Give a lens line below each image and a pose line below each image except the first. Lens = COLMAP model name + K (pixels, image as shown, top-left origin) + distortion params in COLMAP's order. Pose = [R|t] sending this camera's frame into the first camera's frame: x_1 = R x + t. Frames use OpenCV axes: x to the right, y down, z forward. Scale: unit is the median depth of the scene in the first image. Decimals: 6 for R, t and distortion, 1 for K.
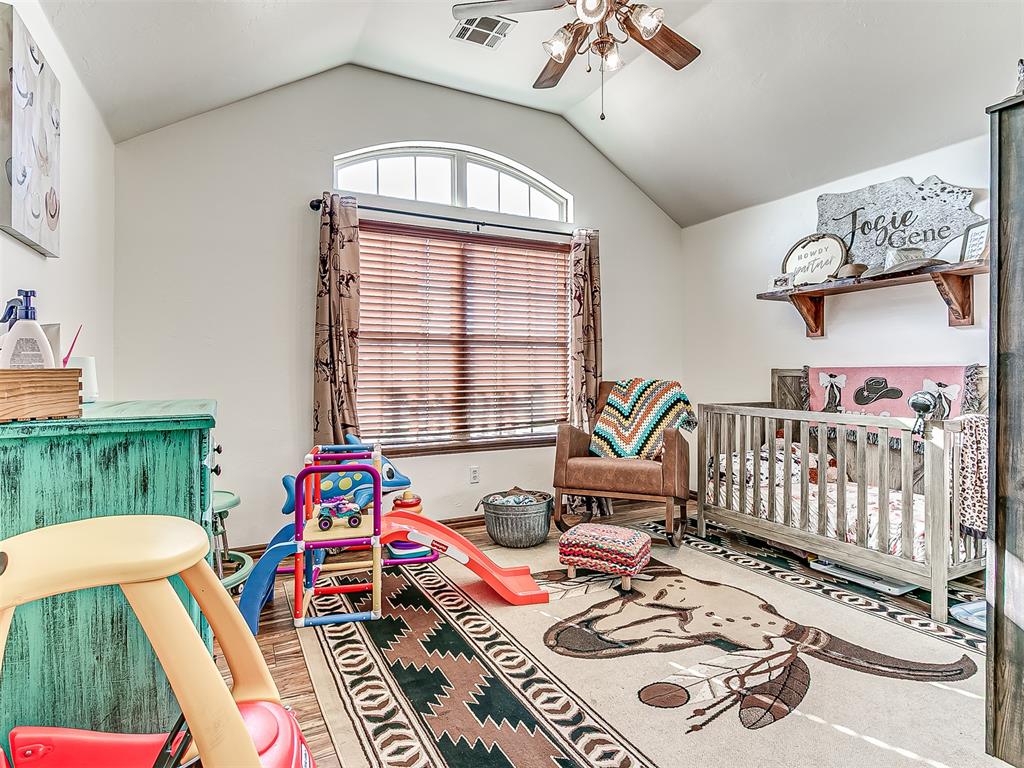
lens RADIAL K [[541.3, 0, 515.1], [0, 541.3, 377.2], [0, 0, 1]] dist [0.011330, -0.006781]
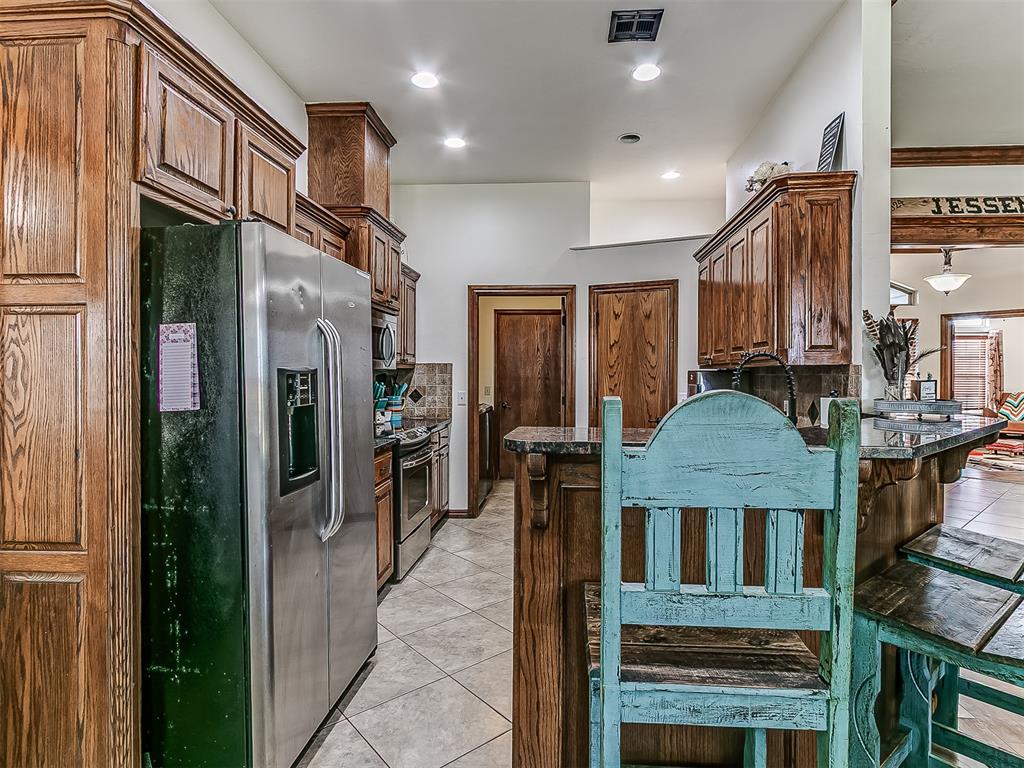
lens RADIAL K [[541.3, 0, 532.4], [0, 541.3, 376.7], [0, 0, 1]] dist [0.011330, -0.006781]
pose [[0.847832, 0.011796, -0.530134, -0.349252], [-0.016200, 0.999862, -0.003661, -0.021900], [0.530018, 0.011692, 0.847906, -2.252086]]
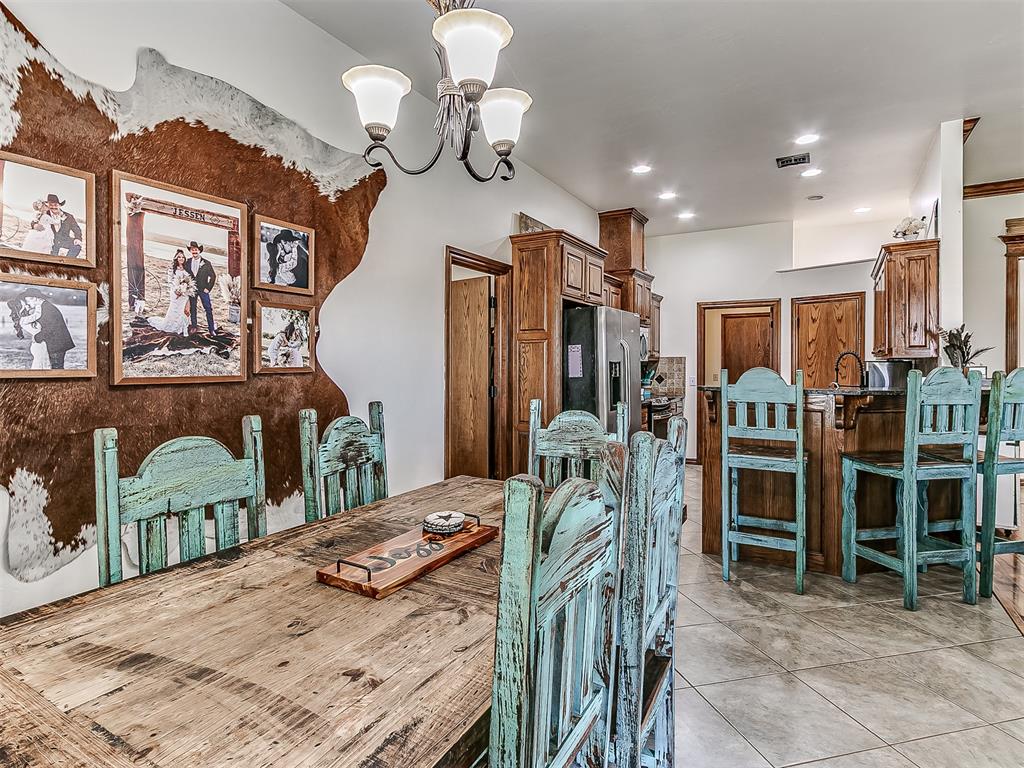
lens RADIAL K [[541.3, 0, 507.6], [0, 541.3, 362.4], [0, 0, 1]] dist [0.011330, -0.006781]
pose [[0.508792, 0.004568, -0.860877, 0.075976], [-0.018932, 0.999803, -0.005884, -0.014200], [0.860681, 0.019292, 0.508779, -2.711256]]
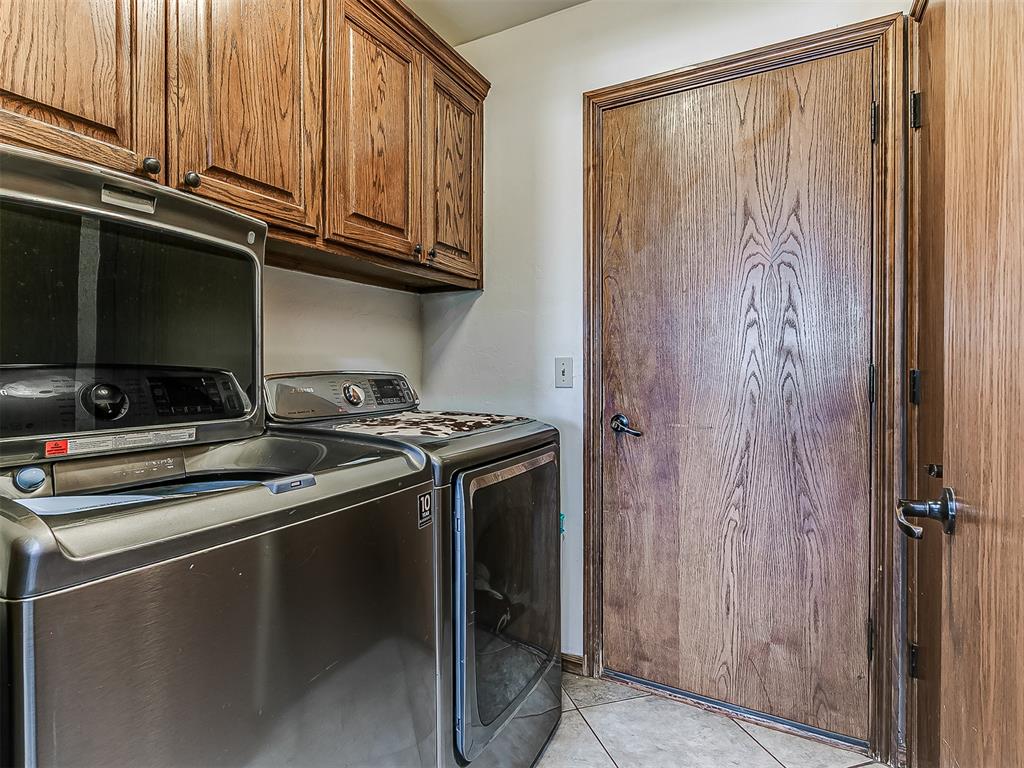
lens RADIAL K [[541.3, 0, 498.8], [0, 541.3, 378.9], [0, 0, 1]] dist [0.011330, -0.006781]
pose [[0.548084, 0.013705, -0.836311, -0.958907], [-0.015773, 0.999857, 0.006048, 0.020091], [0.836275, 0.009876, 0.548222, -1.241360]]
